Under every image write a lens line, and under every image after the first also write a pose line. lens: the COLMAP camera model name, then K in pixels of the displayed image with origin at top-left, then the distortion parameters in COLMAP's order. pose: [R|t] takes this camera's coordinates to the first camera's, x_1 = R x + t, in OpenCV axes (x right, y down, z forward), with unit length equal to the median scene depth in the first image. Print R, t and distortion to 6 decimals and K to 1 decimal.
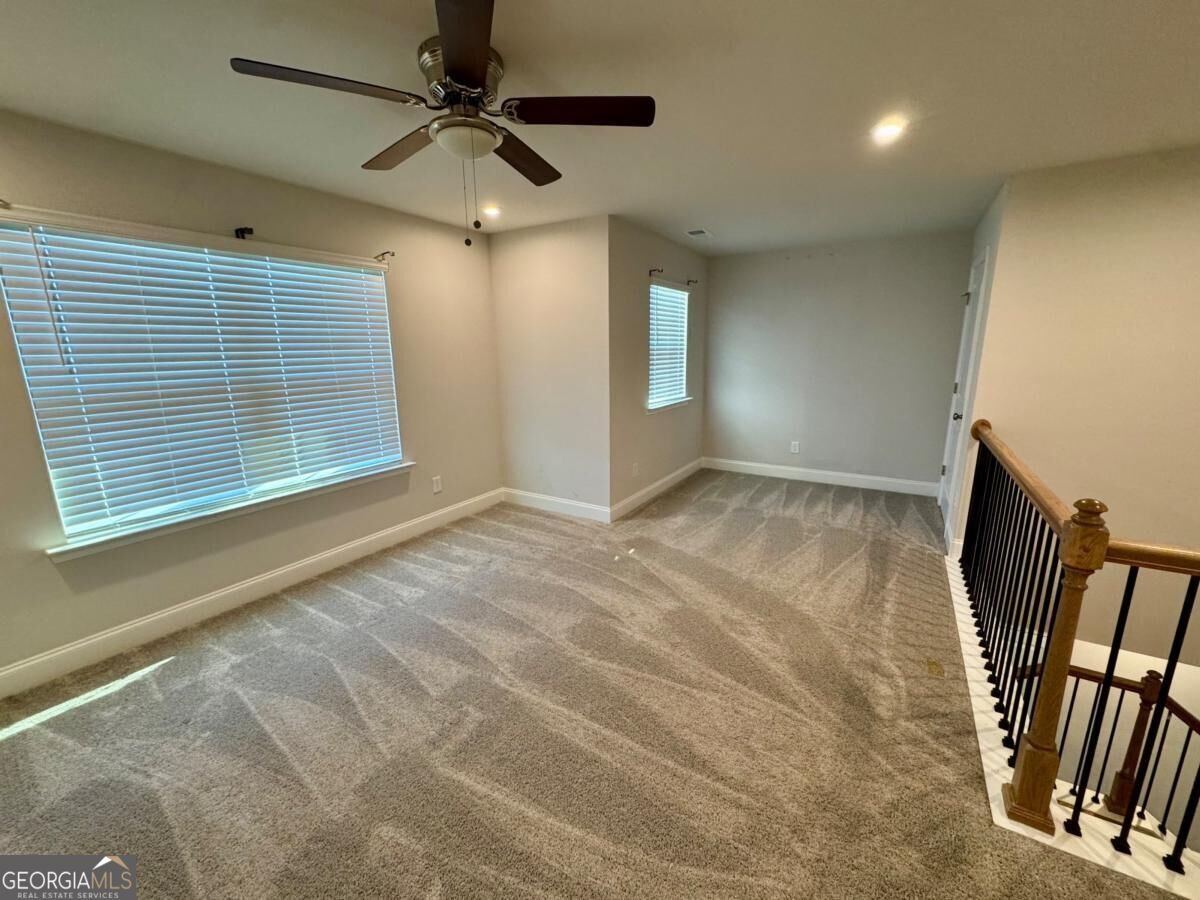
lens RADIAL K [[481.0, 0, 601.1], [0, 481.0, 451.1], [0, 0, 1]] dist [-0.001950, -0.000464]
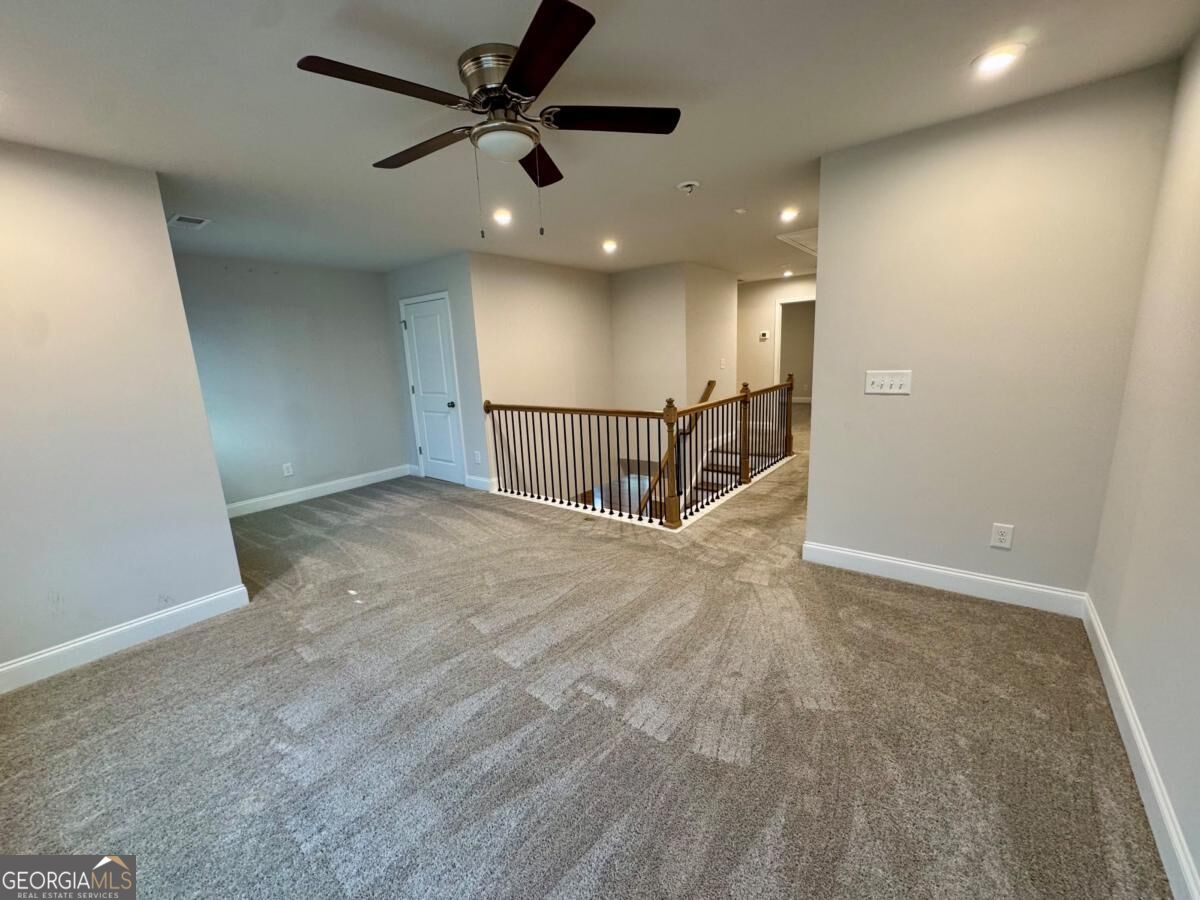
lens RADIAL K [[481.0, 0, 601.1], [0, 481.0, 451.1], [0, 0, 1]] dist [-0.001950, -0.000464]
pose [[0.103400, -0.192283, 0.975877, -0.599975], [0.253162, 0.953911, 0.161131, -0.051970], [-0.961882, 0.230394, 0.147313, 0.341570]]
